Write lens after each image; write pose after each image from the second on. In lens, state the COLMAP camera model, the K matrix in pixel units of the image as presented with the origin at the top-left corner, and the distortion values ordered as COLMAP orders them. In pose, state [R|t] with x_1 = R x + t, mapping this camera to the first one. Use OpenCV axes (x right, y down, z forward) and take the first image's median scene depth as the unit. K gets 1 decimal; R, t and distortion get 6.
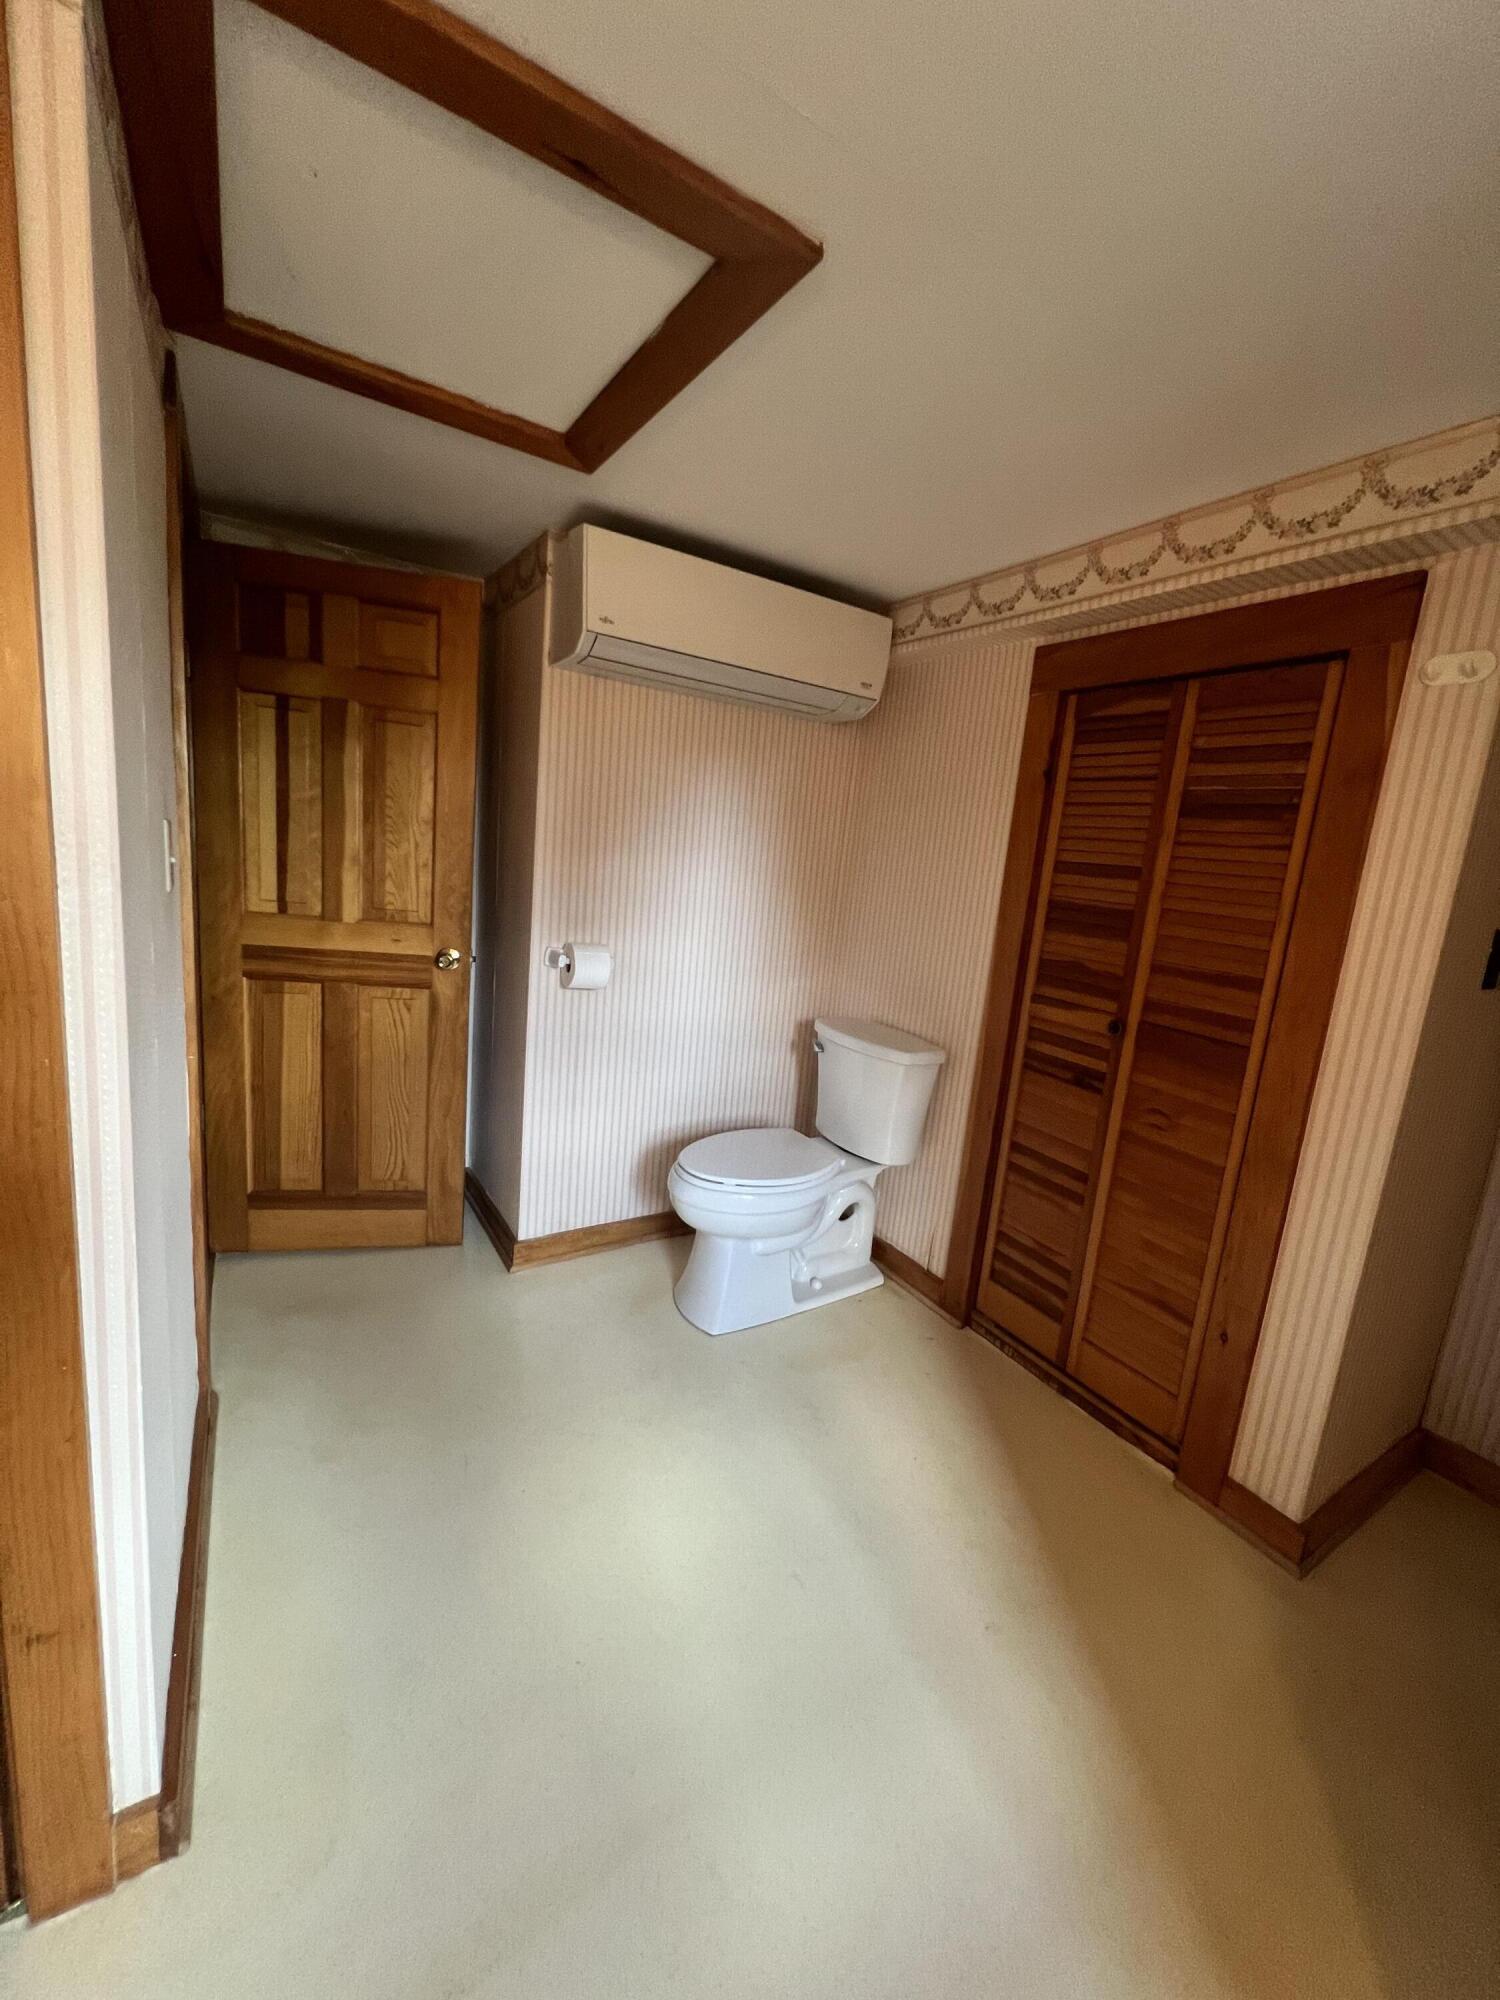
lens RADIAL K [[800.1, 0, 753.6], [0, 800.1, 995.1], [0, 0, 1]] dist [0.001165, 0.000177]
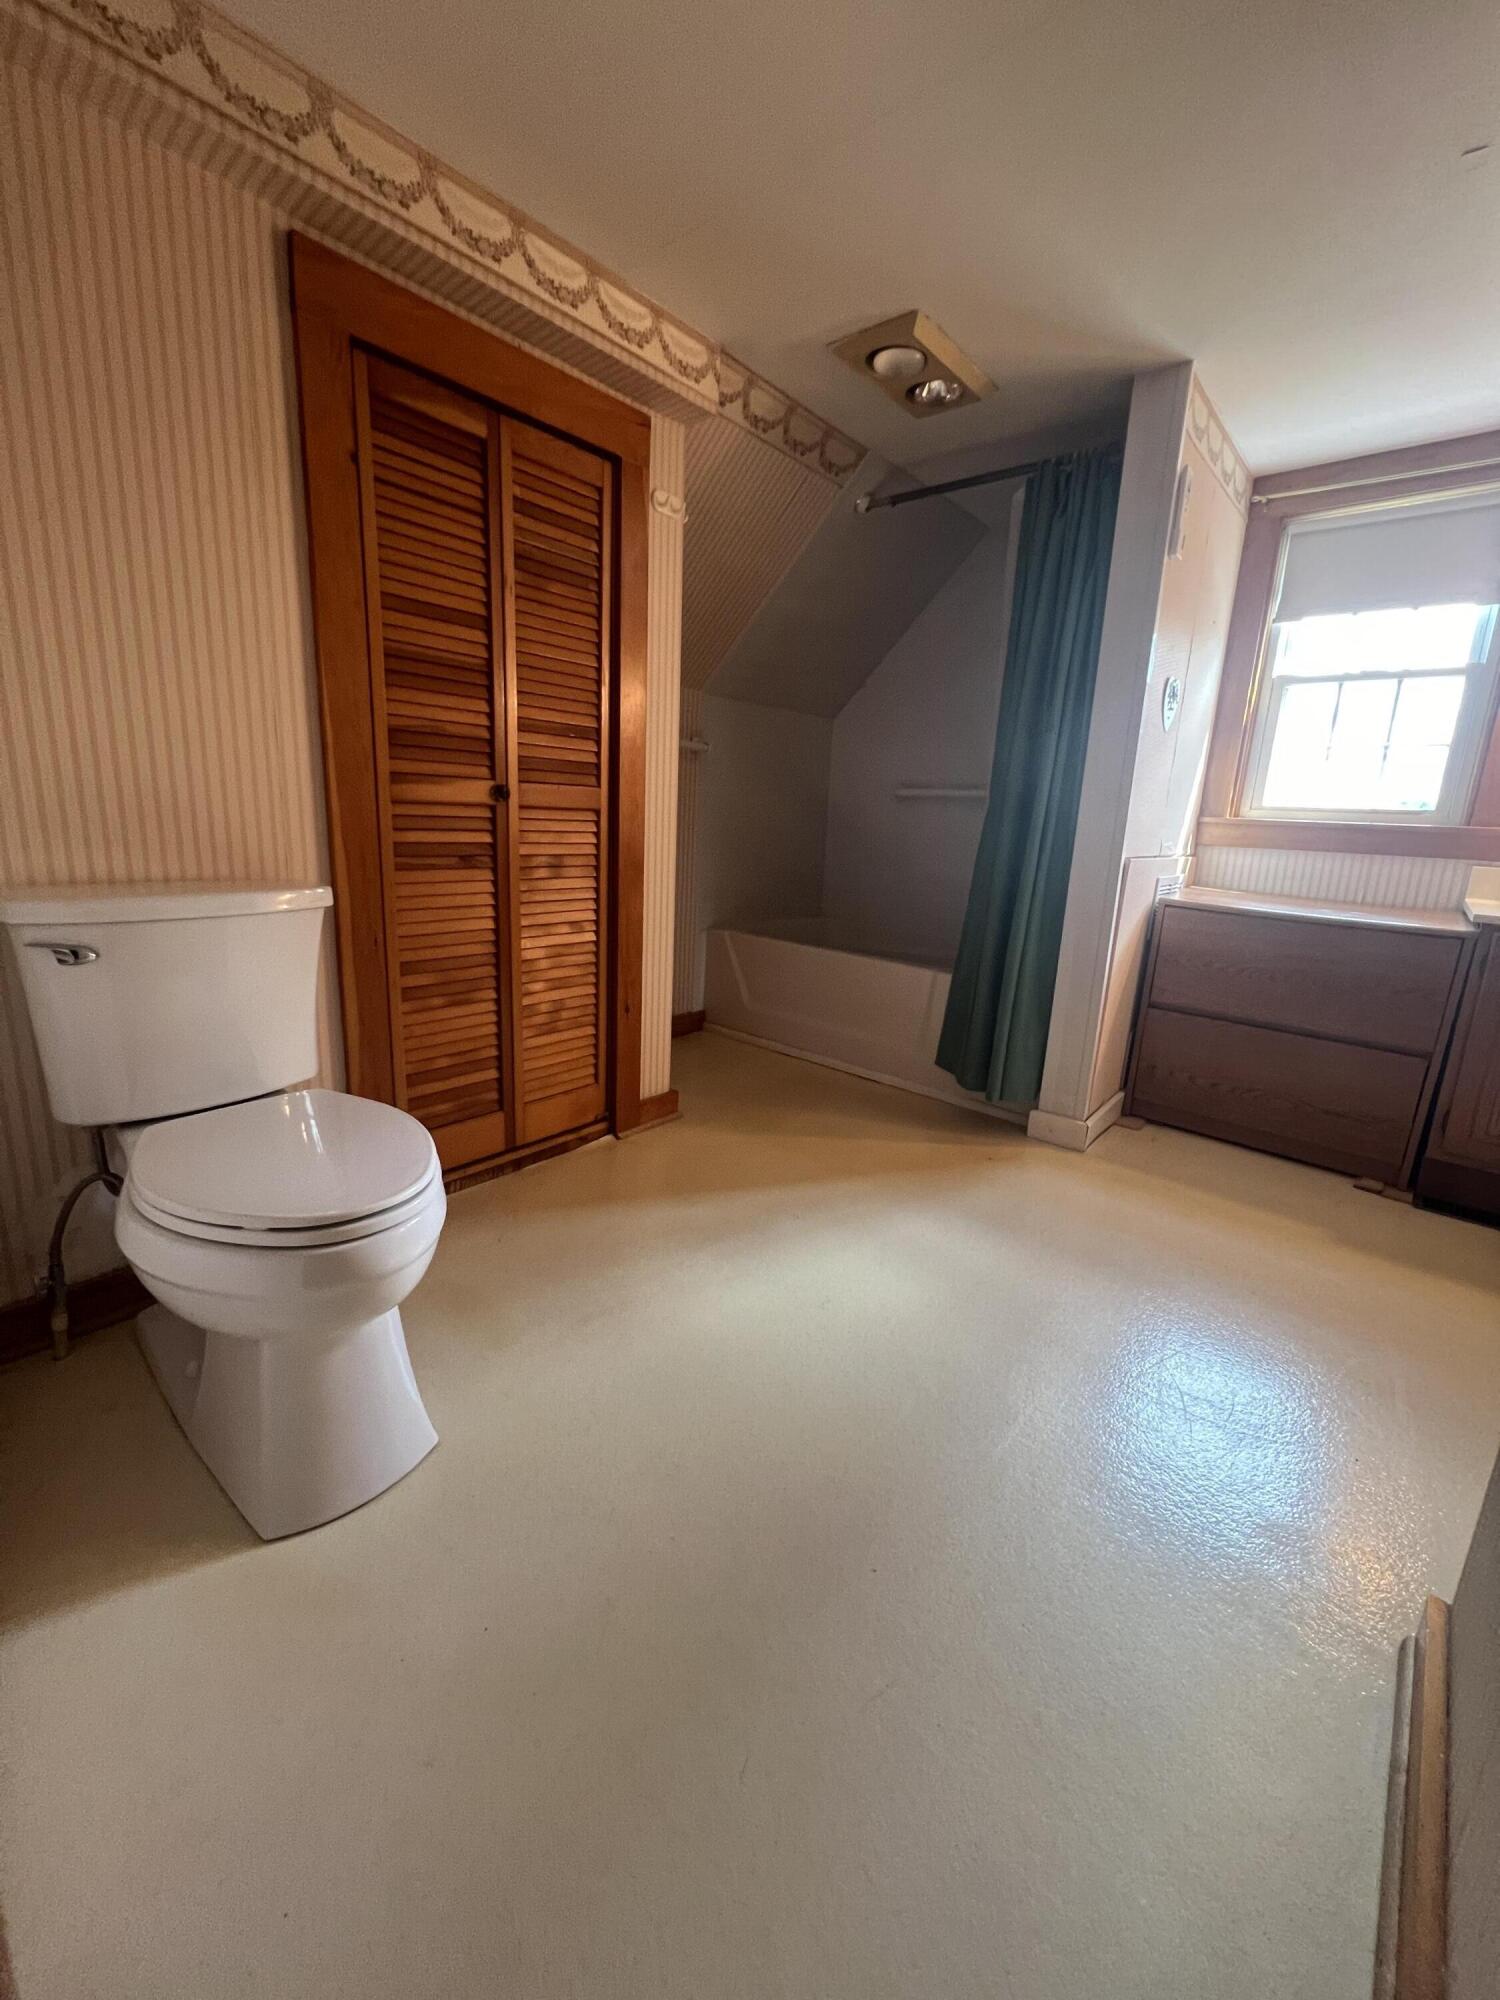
lens RADIAL K [[800.1, 0, 749.1], [0, 800.1, 995.5], [0, 0, 1]] dist [0.001165, 0.000177]
pose [[-0.291943, -0.317181, 0.902311, -0.600193], [0.097246, 0.928677, 0.357913, -0.049908], [-0.951479, 0.192237, -0.240276, 0.994931]]
